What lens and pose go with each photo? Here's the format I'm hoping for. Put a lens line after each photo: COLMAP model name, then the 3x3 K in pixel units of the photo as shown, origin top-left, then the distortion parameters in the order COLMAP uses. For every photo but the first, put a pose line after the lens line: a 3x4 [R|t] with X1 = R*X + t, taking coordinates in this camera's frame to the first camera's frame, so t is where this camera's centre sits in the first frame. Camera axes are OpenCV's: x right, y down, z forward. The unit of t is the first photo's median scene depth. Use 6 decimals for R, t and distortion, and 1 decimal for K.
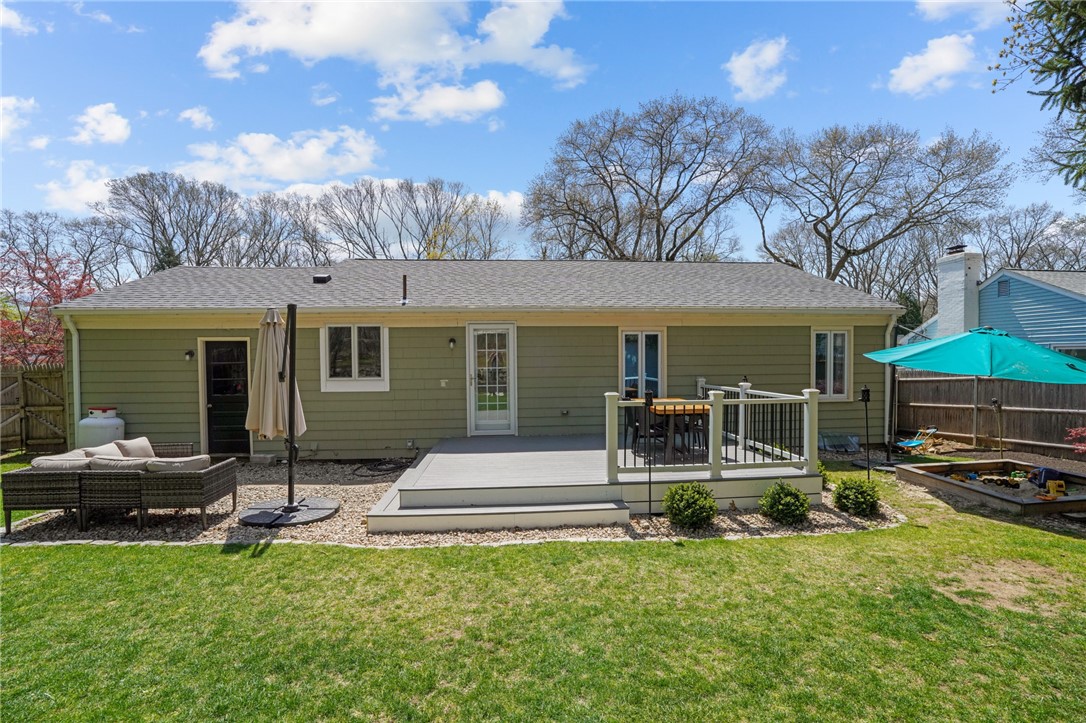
lens RADIAL K [[508.5, 0, 537.5], [0, 508.5, 372.8], [0, 0, 1]] dist [-0.071113, 0.026690]
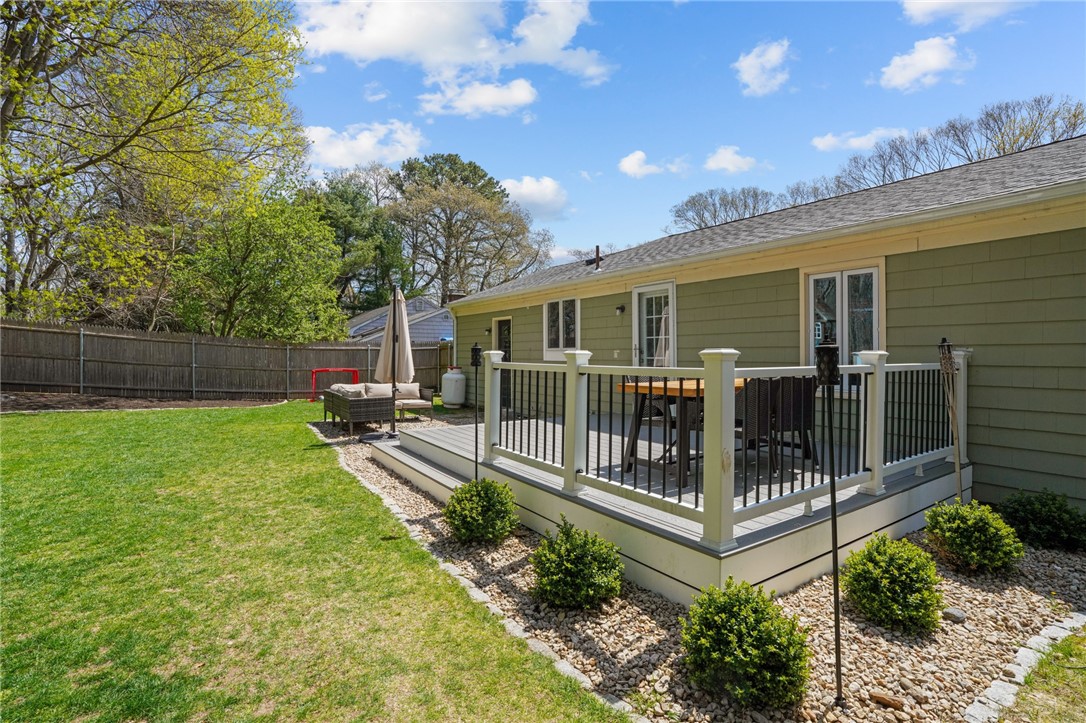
lens RADIAL K [[508.5, 0, 537.5], [0, 508.5, 372.8], [0, 0, 1]] dist [-0.071113, 0.026690]
pose [[0.484518, 0.043093, -0.873719, 0.845564], [-0.035428, 0.998933, 0.029622, 0.048074], [0.874063, 0.016602, 0.485528, 0.661648]]
